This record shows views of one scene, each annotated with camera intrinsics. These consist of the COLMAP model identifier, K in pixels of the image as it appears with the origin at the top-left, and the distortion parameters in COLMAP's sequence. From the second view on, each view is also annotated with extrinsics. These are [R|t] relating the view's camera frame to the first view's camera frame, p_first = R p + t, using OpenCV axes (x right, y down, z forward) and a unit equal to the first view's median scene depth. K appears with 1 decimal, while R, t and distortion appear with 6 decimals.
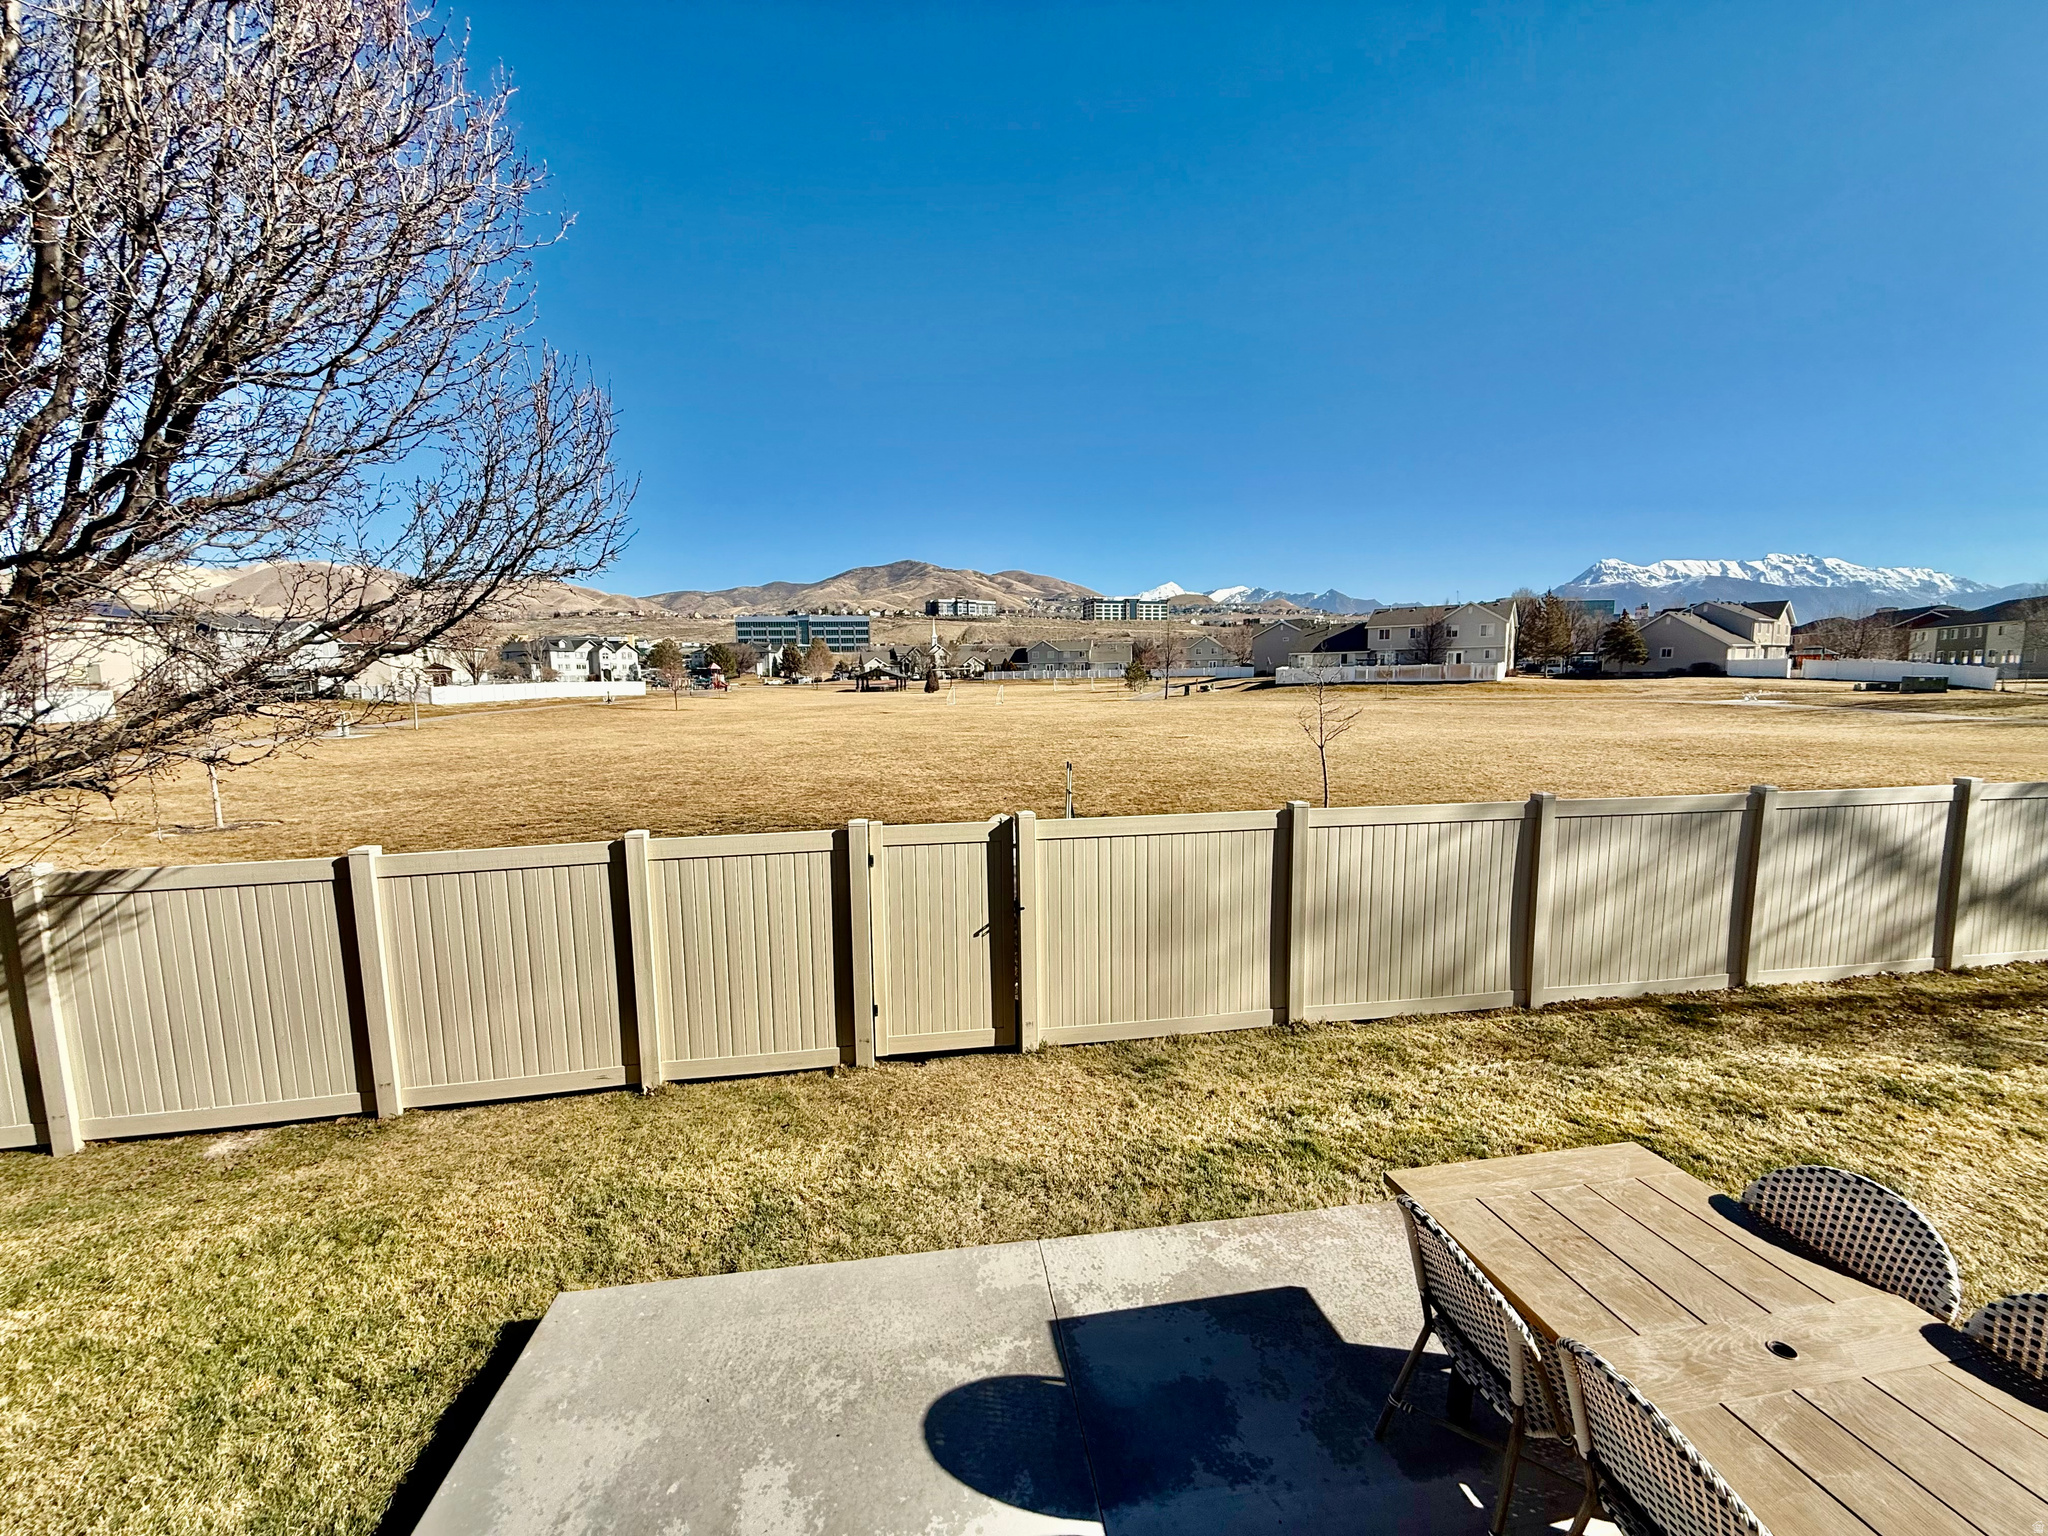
lens RADIAL K [[814.8, 0, 1019.9], [0, 814.8, 766.7], [0, 0, 1]] dist [0.000294, 0.000395]
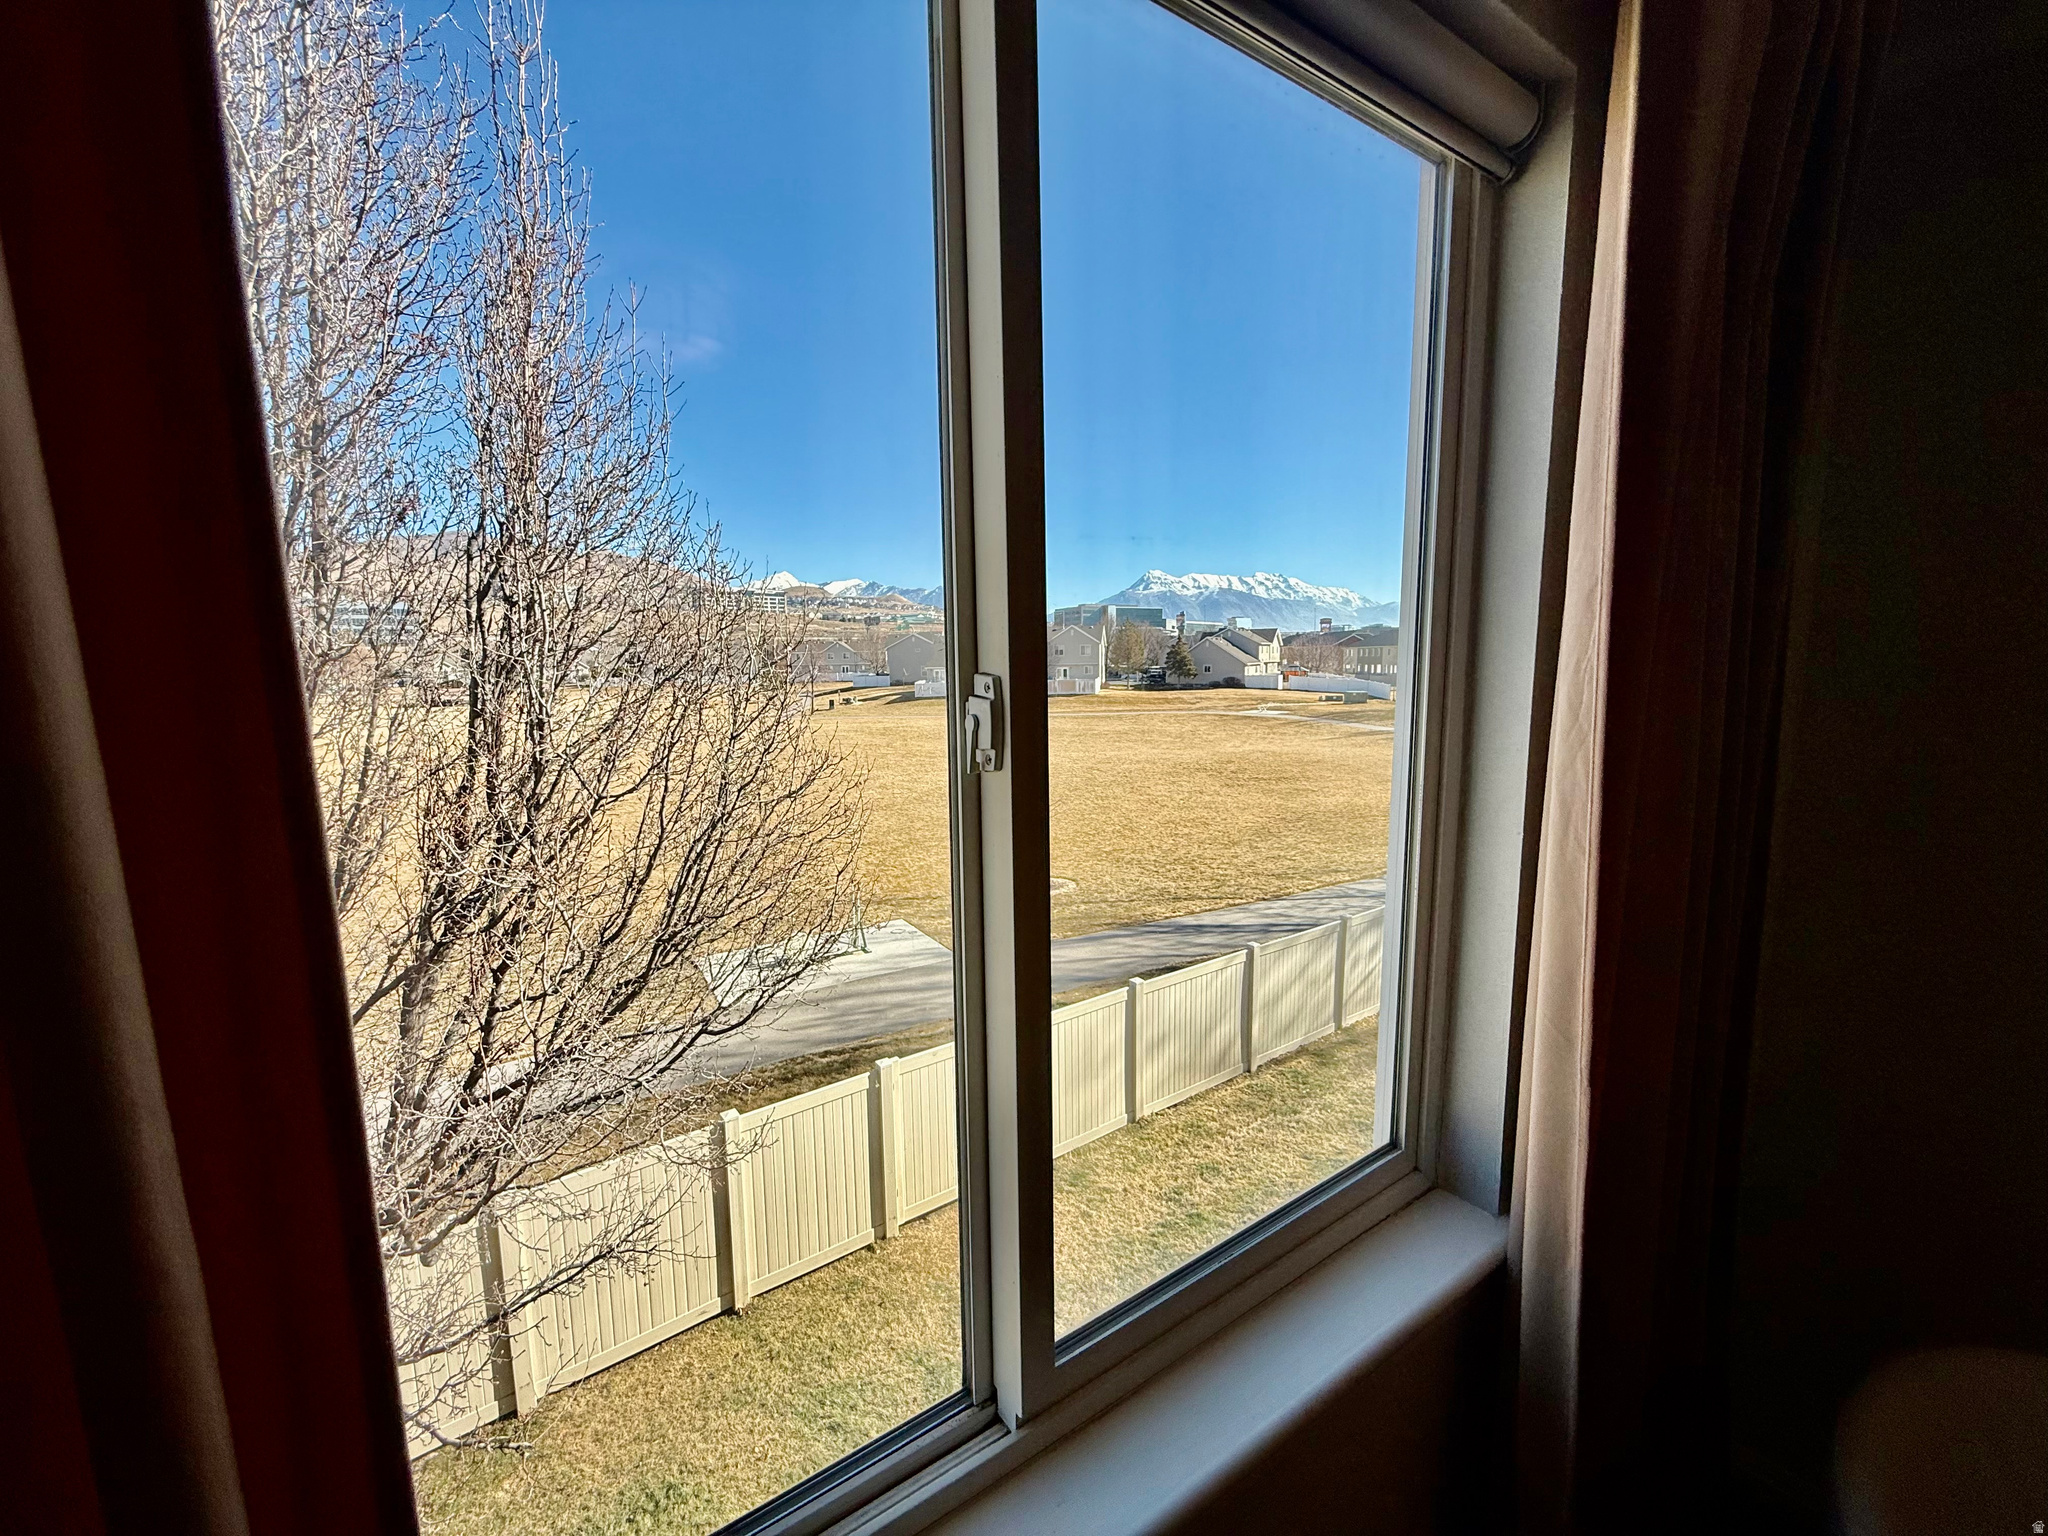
lens RADIAL K [[814.8, 0, 1019.9], [0, 814.8, 766.7], [0, 0, 1]] dist [0.000294, 0.000395]
pose [[0.898492, -0.056015, 0.435402, -0.460748], [0.052086, 0.998423, 0.020962, -0.365368], [-0.435889, 0.003844, 0.899992, -0.272260]]
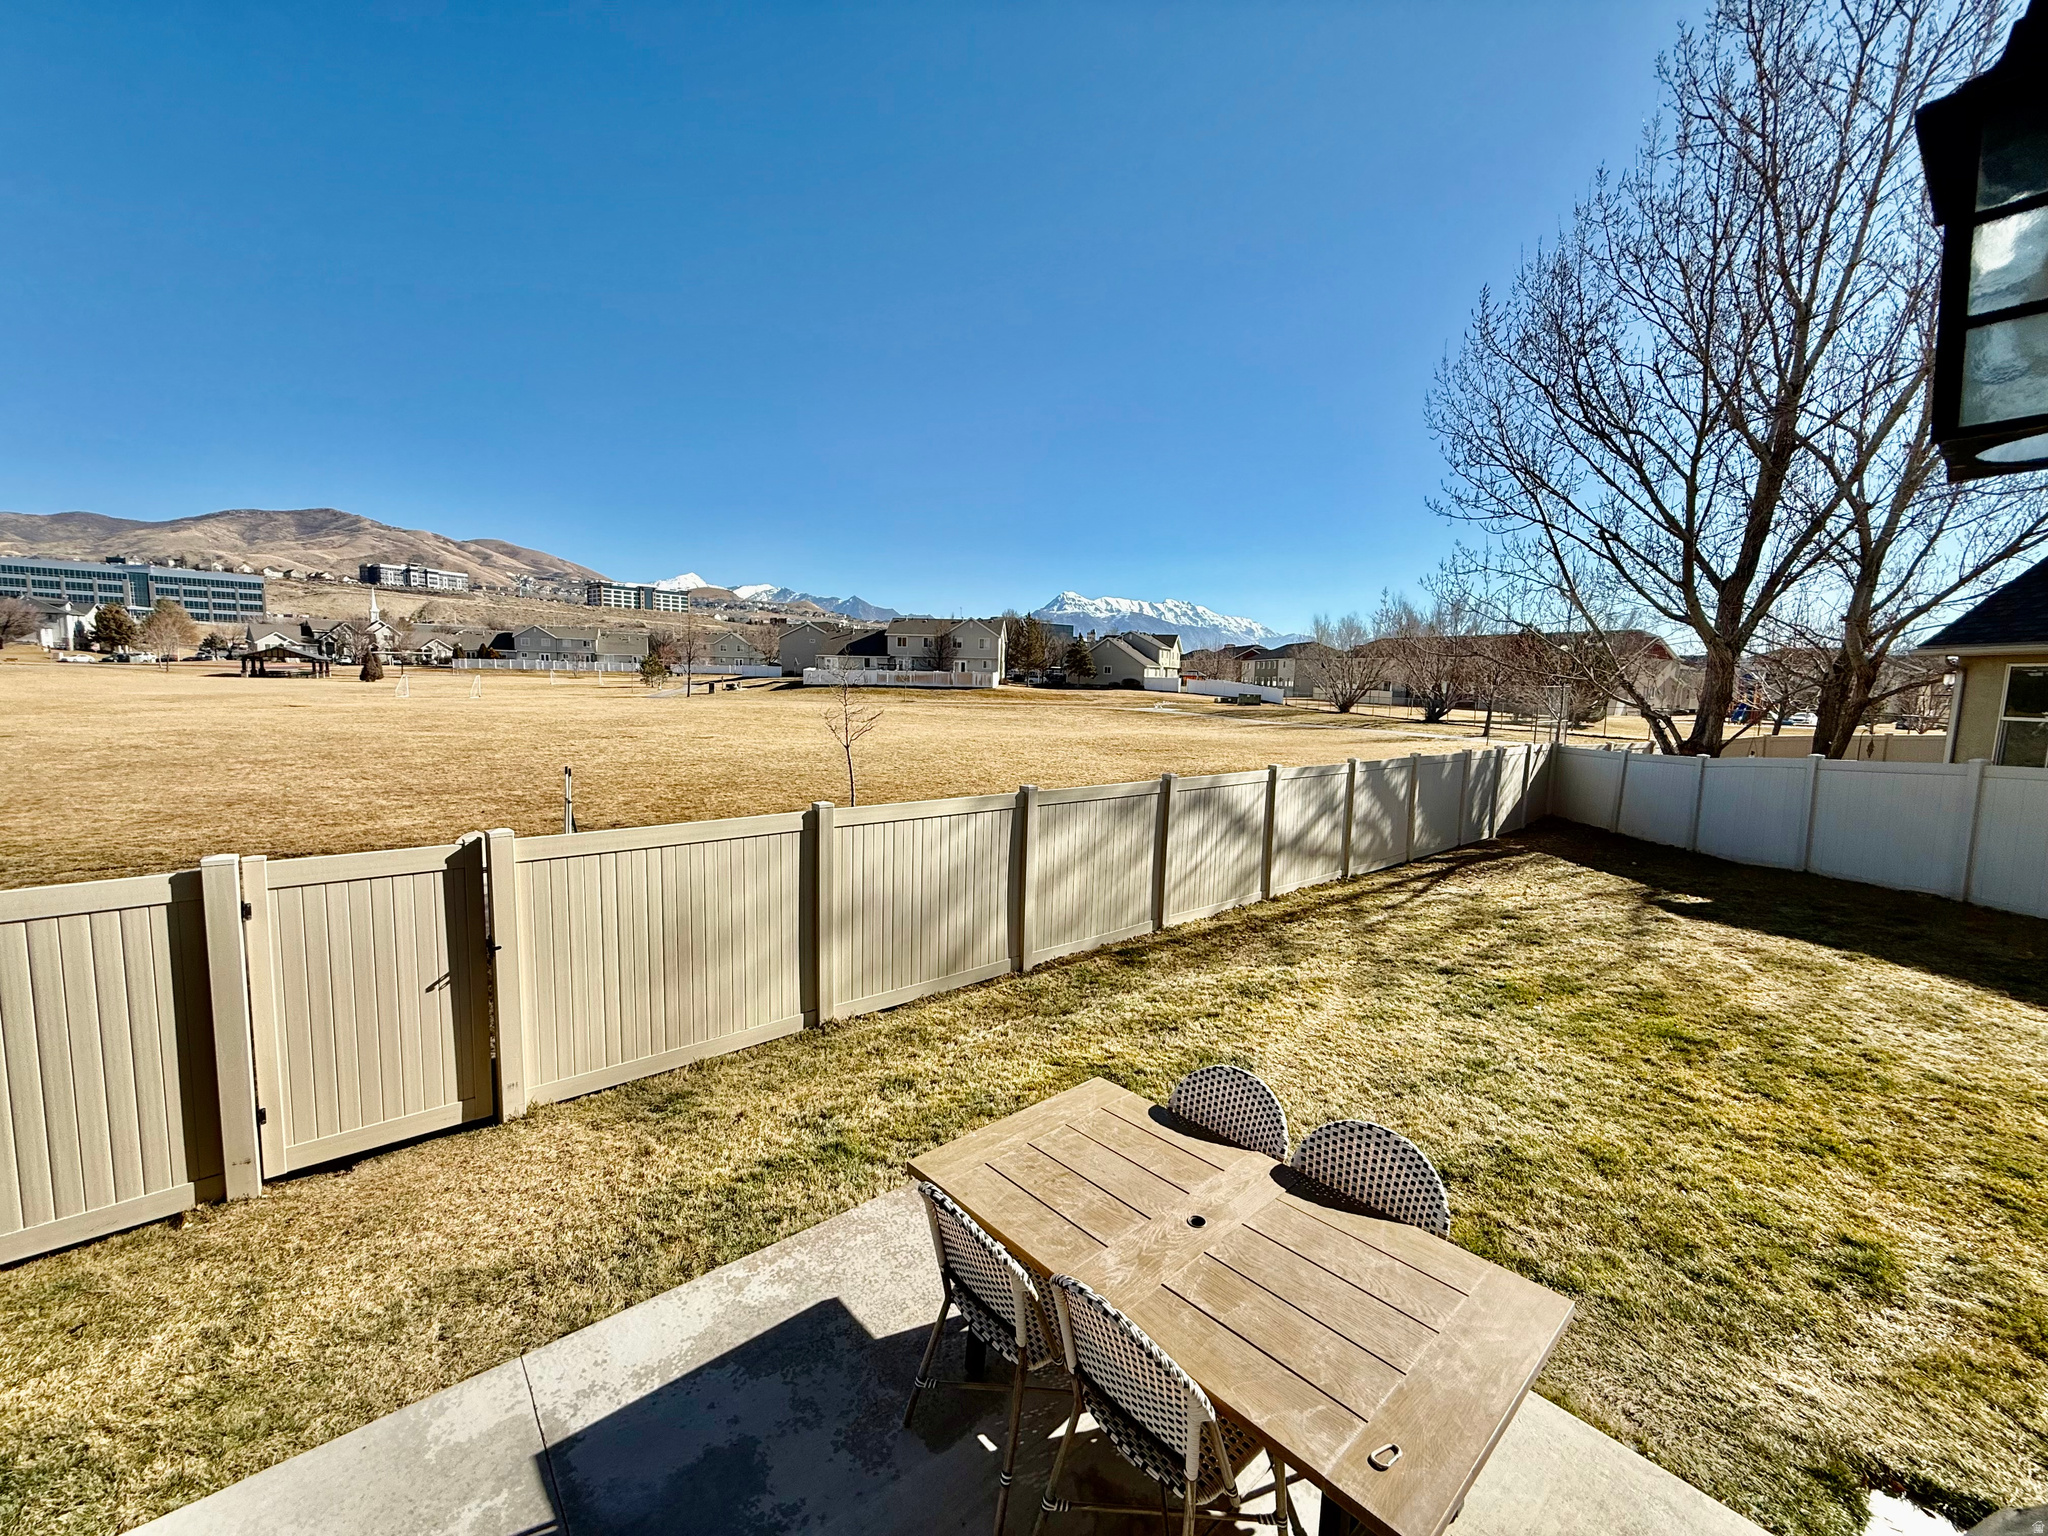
lens RADIAL K [[814.8, 0, 1019.9], [0, 814.8, 766.7], [0, 0, 1]] dist [0.000294, 0.000395]
pose [[0.846476, -0.021778, 0.531981, 0.012368], [0.021731, 0.999744, 0.006350, -0.001955], [-0.531983, 0.006185, 0.846733, 0.019971]]
